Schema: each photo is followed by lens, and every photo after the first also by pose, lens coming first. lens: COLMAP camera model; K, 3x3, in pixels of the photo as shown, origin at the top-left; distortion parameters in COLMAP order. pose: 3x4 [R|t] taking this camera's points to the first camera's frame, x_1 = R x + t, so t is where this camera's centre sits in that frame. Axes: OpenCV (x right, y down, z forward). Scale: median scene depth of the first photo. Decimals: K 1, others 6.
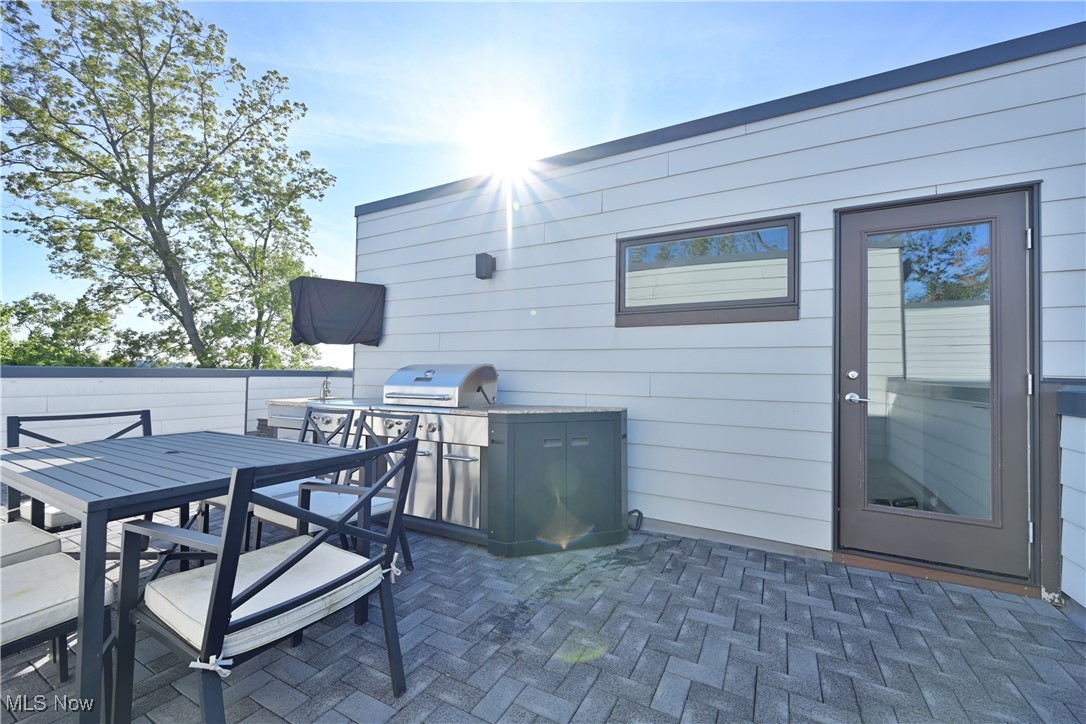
lens RADIAL K [[414.1, 0, 541.0], [0, 414.1, 360.2], [0, 0, 1]] dist [0.002294, 0.000355]
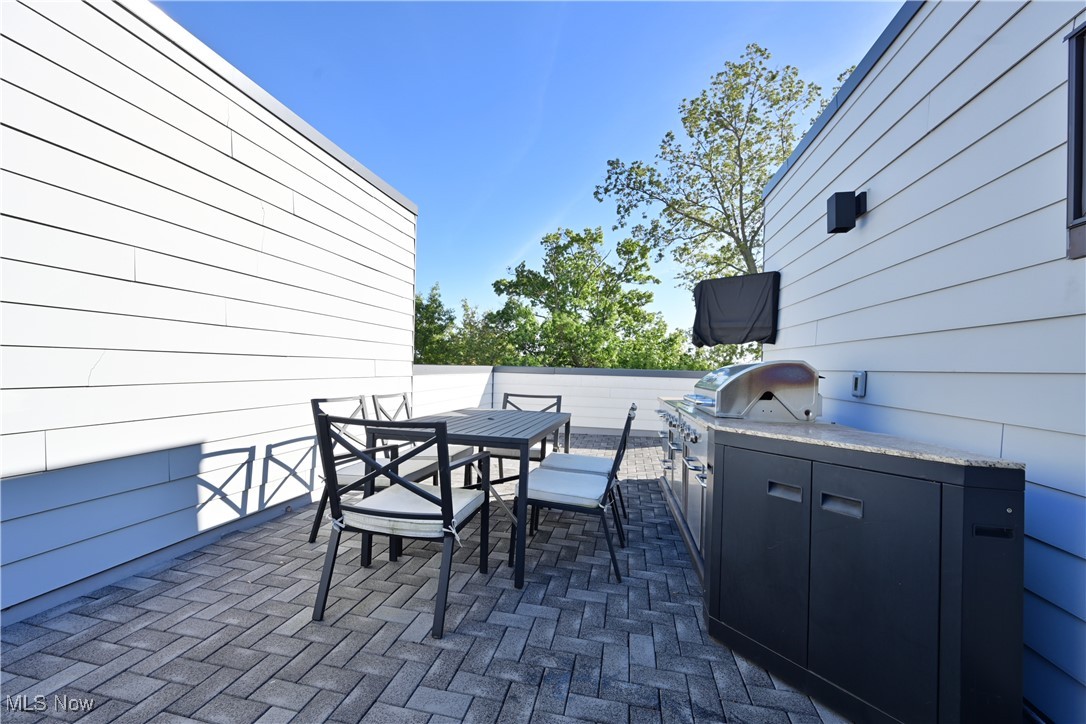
lens RADIAL K [[414.1, 0, 535.0], [0, 414.1, 366.3], [0, 0, 1]] dist [0.002294, 0.000355]
pose [[0.317527, -0.007075, -0.948223, 0.341138], [0.001444, 0.999975, -0.006977, 0.020505], [0.948248, 0.000846, 0.317529, 0.353043]]
